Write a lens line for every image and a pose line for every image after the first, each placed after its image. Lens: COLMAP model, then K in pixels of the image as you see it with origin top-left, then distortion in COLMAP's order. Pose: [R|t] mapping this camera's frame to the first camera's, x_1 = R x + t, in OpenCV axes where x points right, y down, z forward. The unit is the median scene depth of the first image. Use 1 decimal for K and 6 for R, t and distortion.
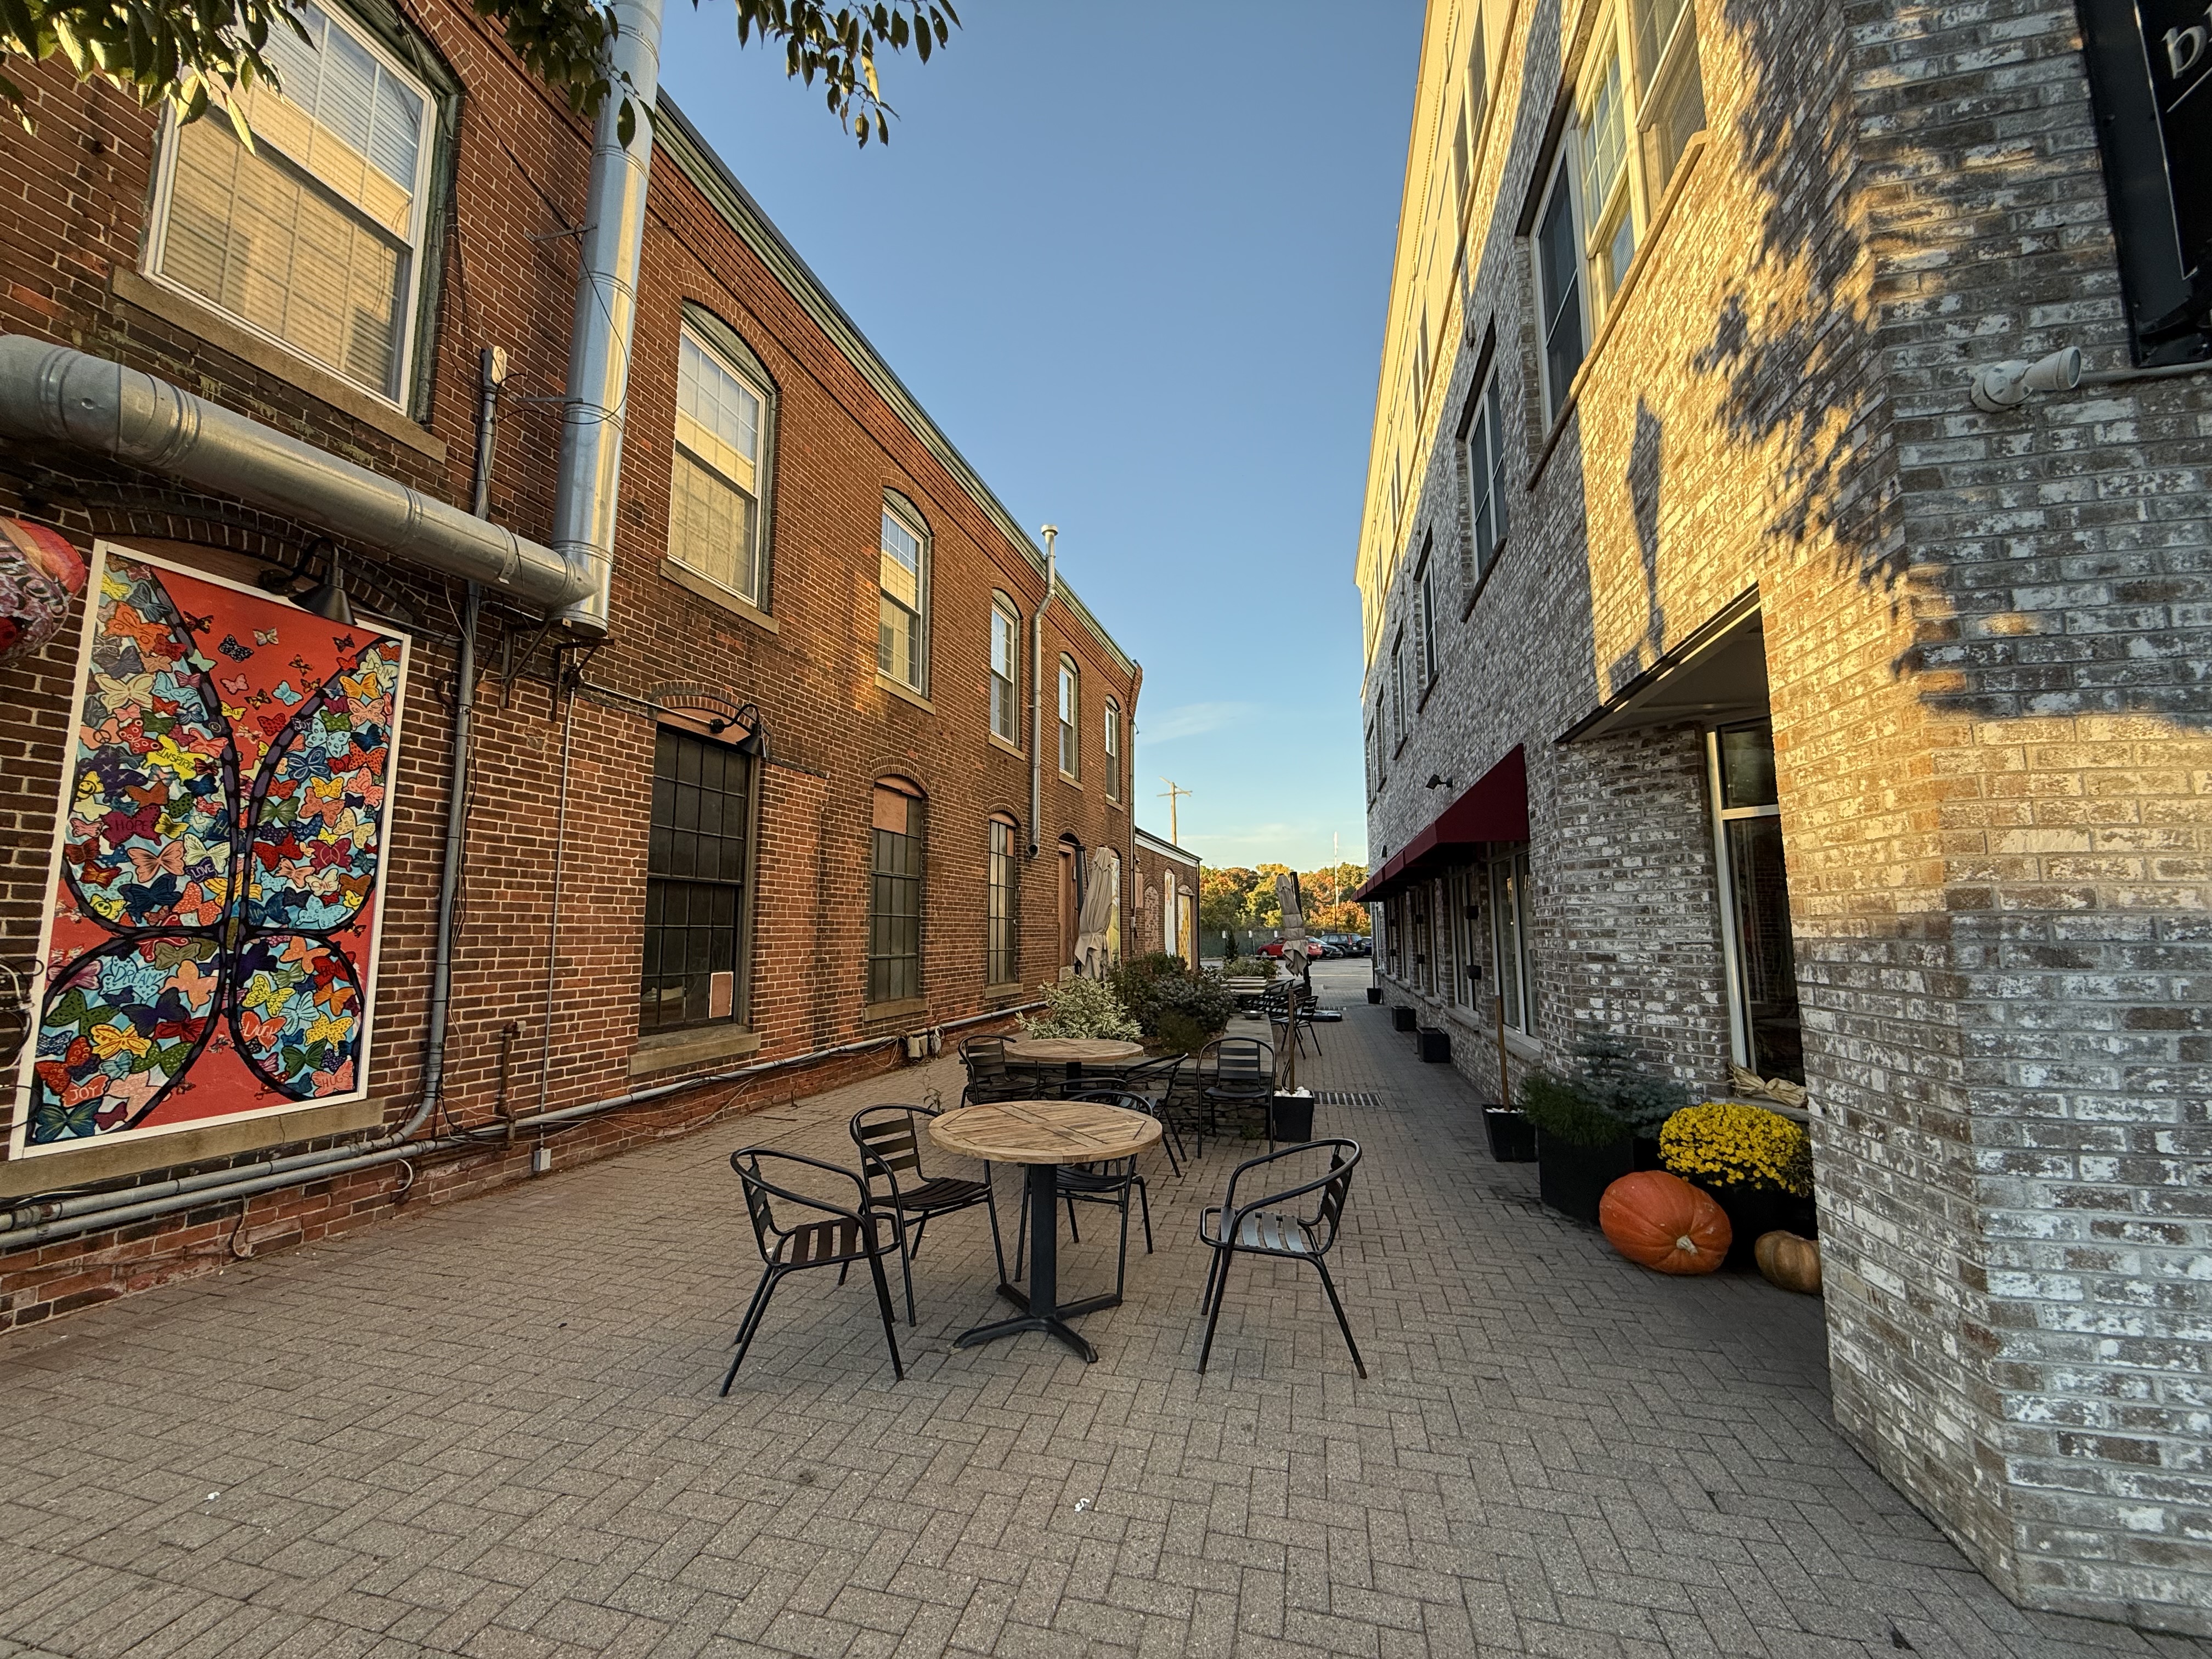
lens RADIAL K [[874.6, 0, 1097.1], [0, 874.6, 828.1], [0, 0, 1]] dist [-0.001807, 0.000152]
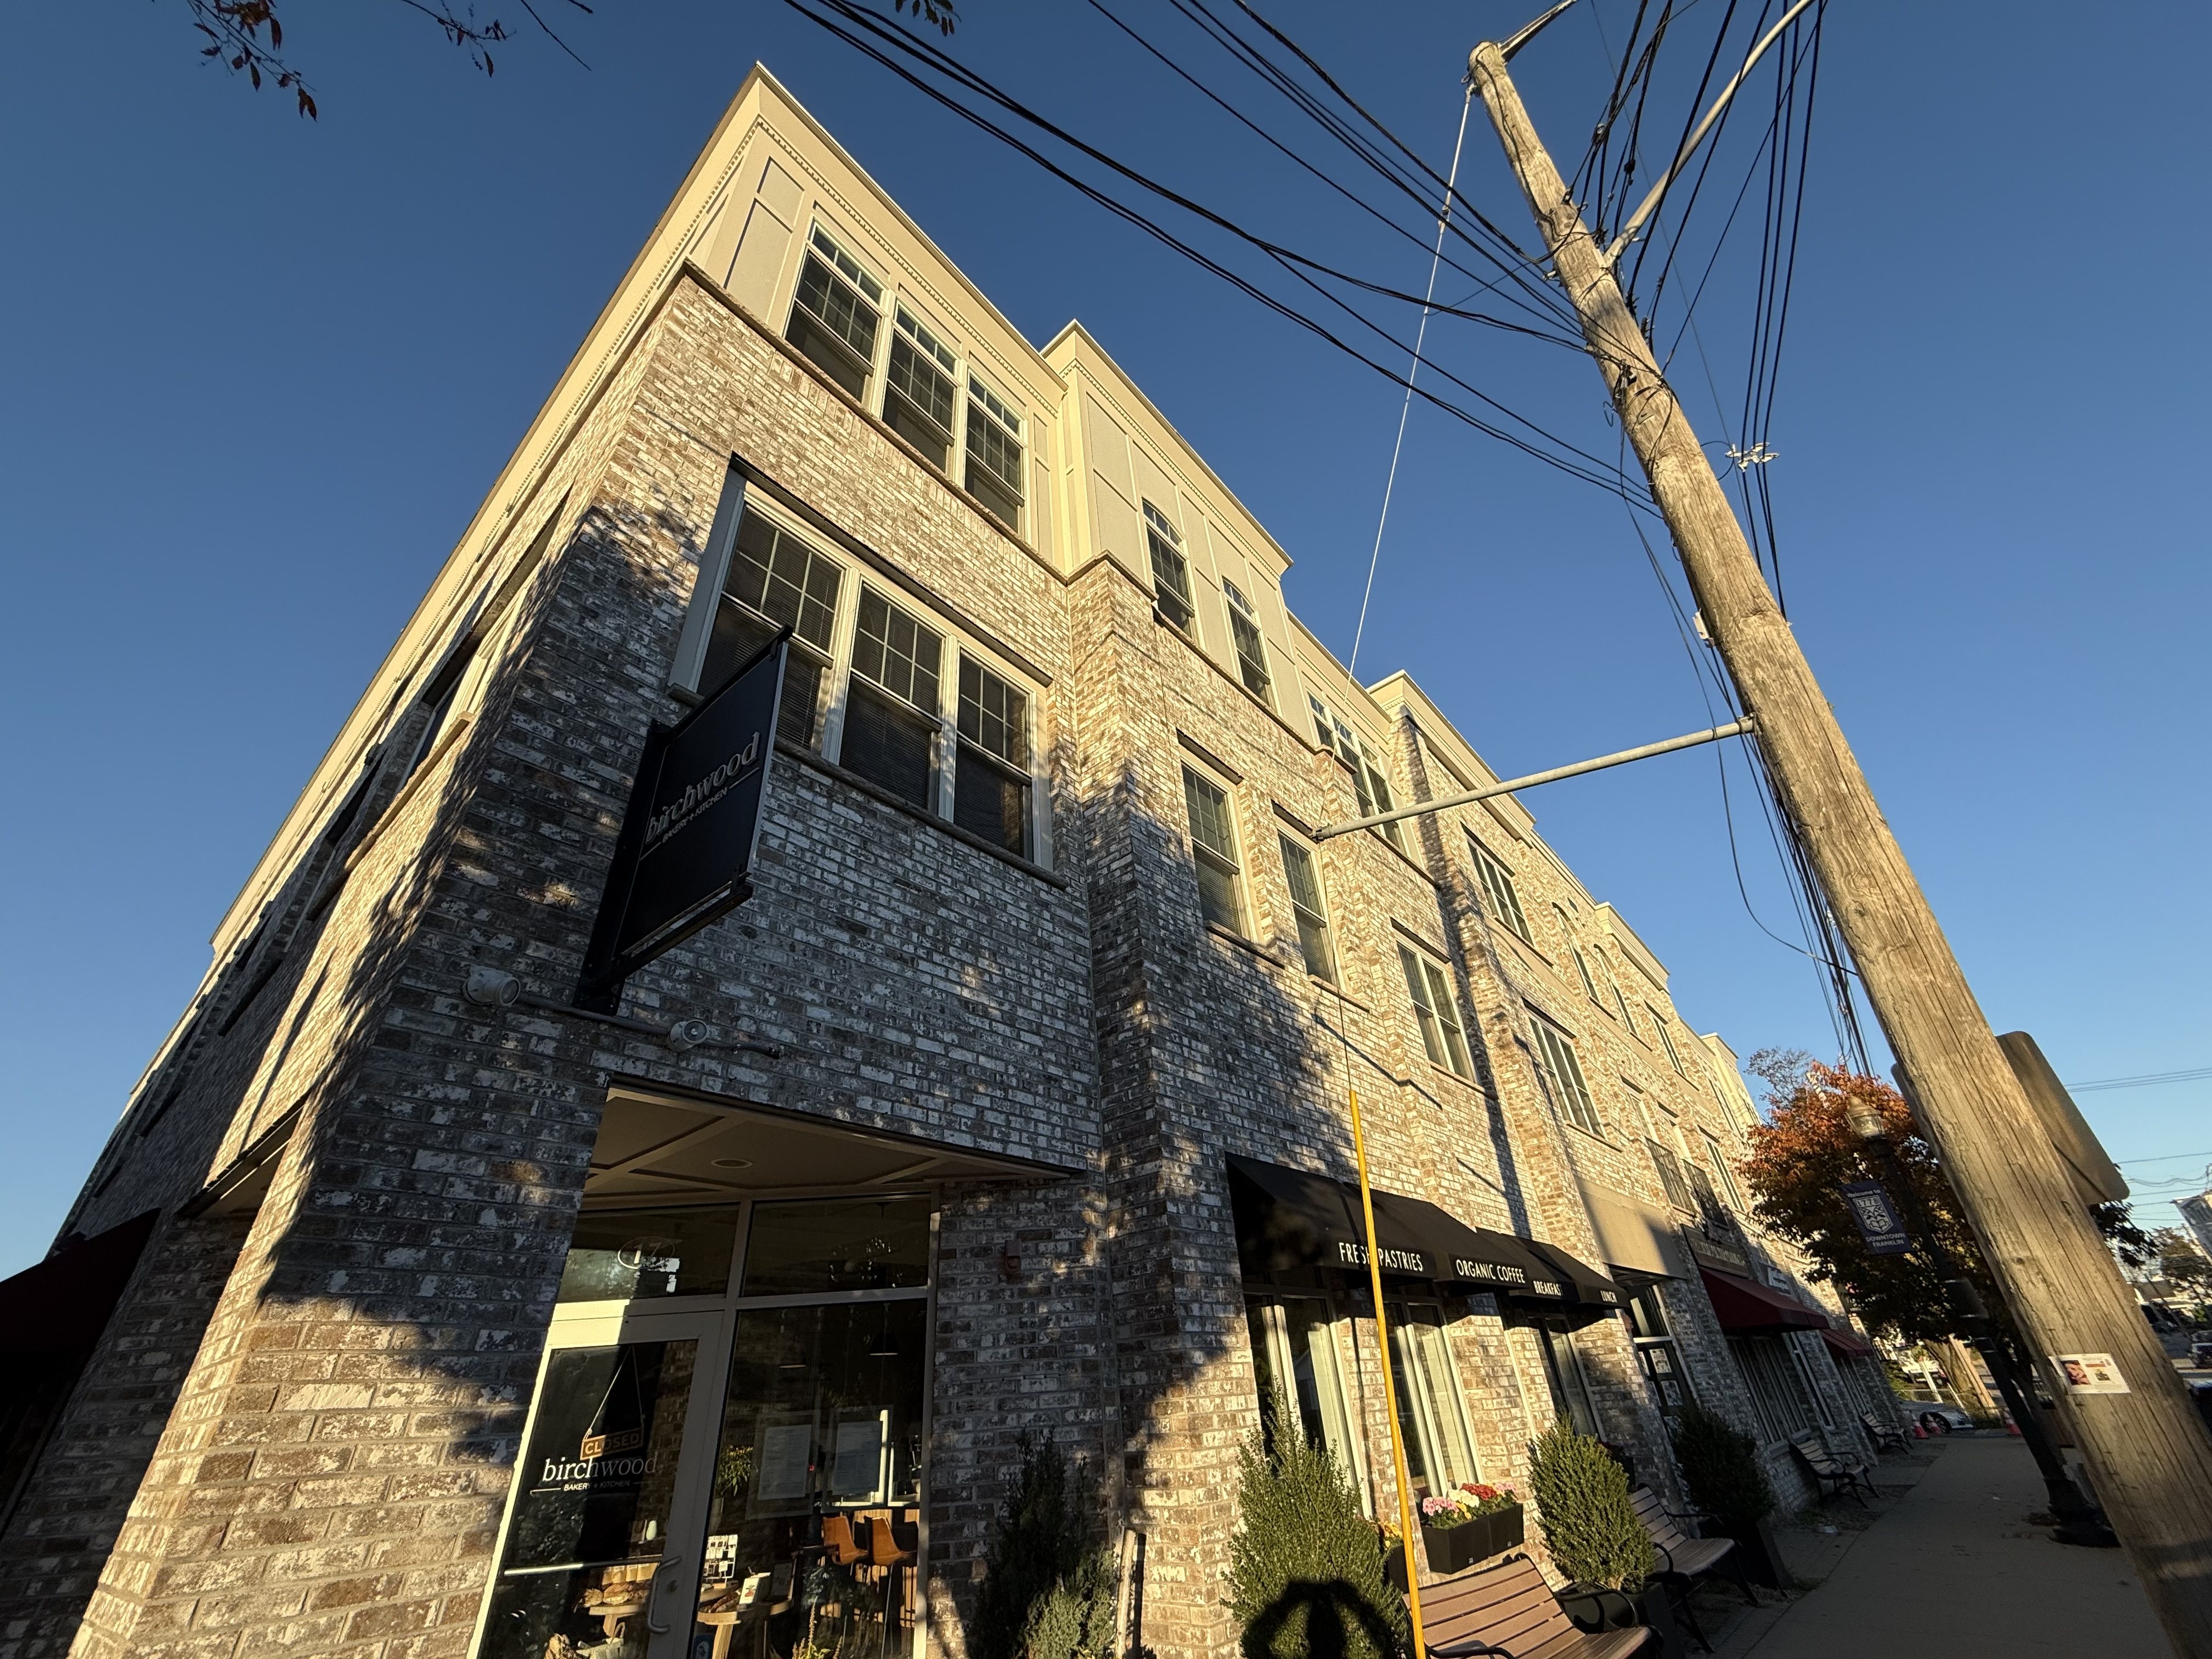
lens RADIAL K [[874.6, 0, 1097.1], [0, 874.6, 828.1], [0, 0, 1]] dist [-0.001807, 0.000152]
pose [[0.469002, 0.467932, 0.749051, 0.337284], [-0.045504, 0.859789, -0.508618, -0.074874], [-0.882024, 0.204458, 0.424535, -0.399769]]
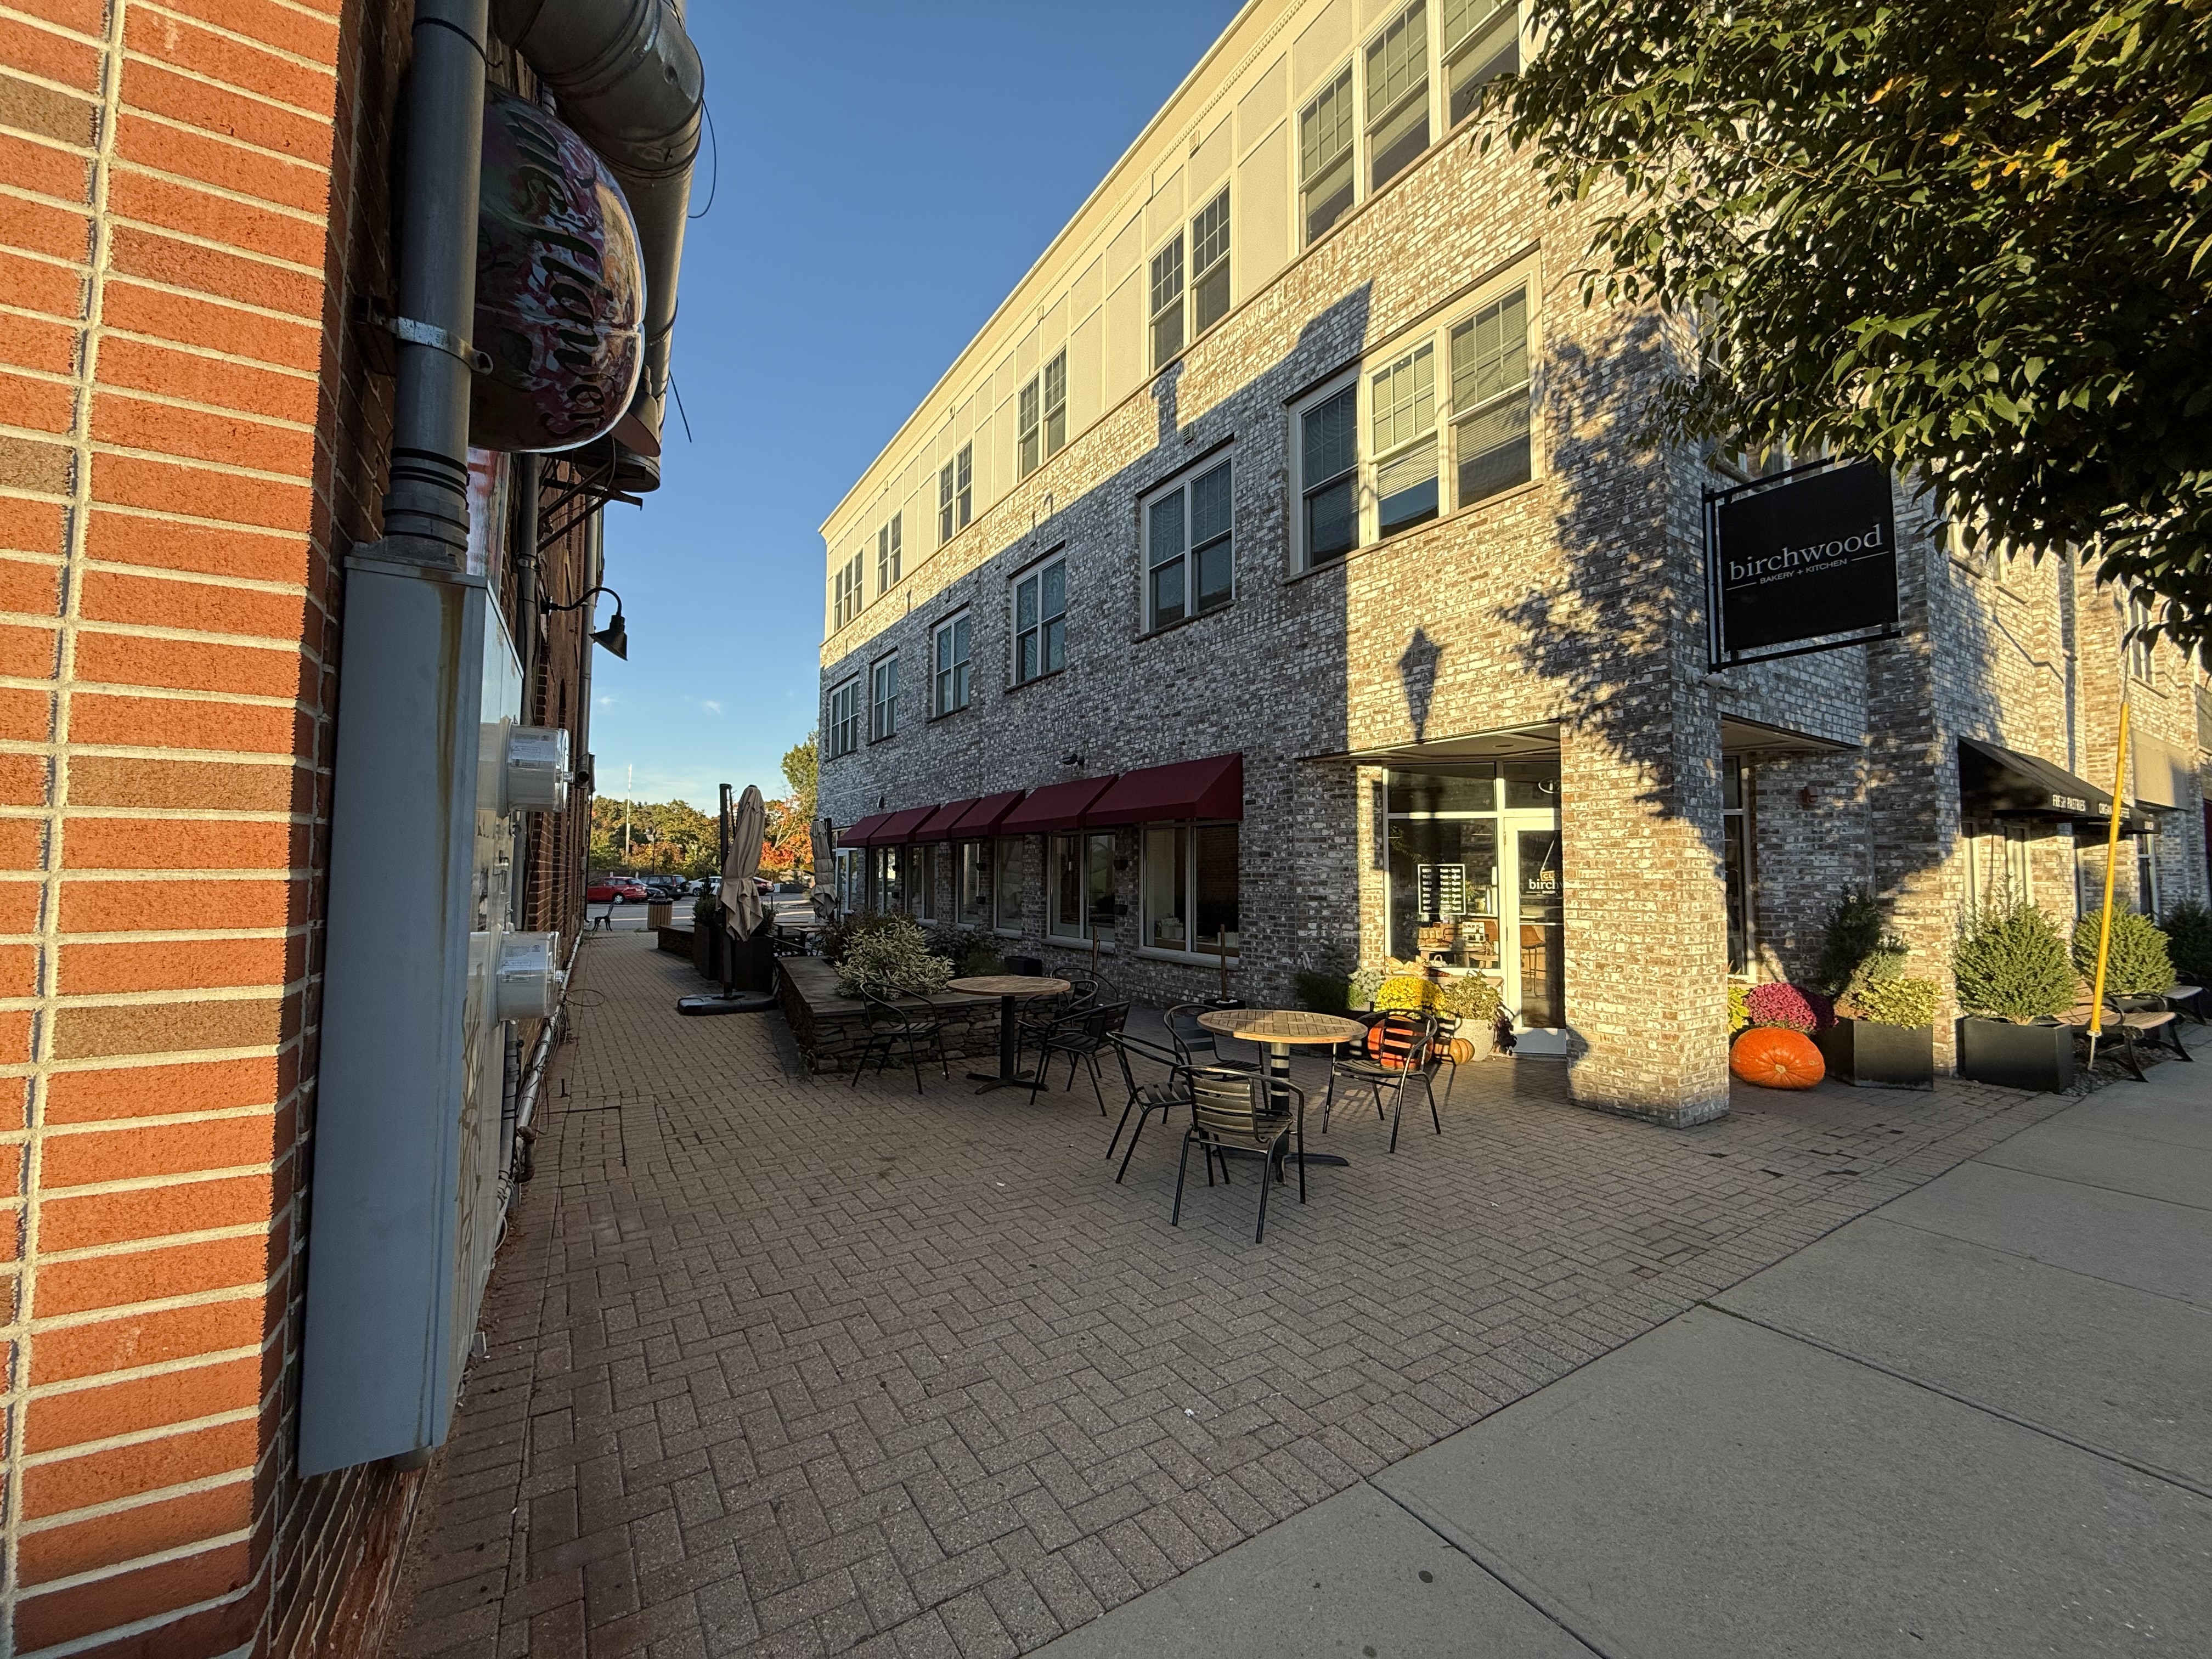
lens RADIAL K [[874.6, 0, 1097.1], [0, 874.6, 828.1], [0, 0, 1]] dist [-0.001807, 0.000152]
pose [[0.696346, 0.043614, 0.716380, -1.856442], [-0.091235, 0.995433, 0.028081, 0.026028], [-0.711884, -0.084913, 0.697145, 0.380090]]
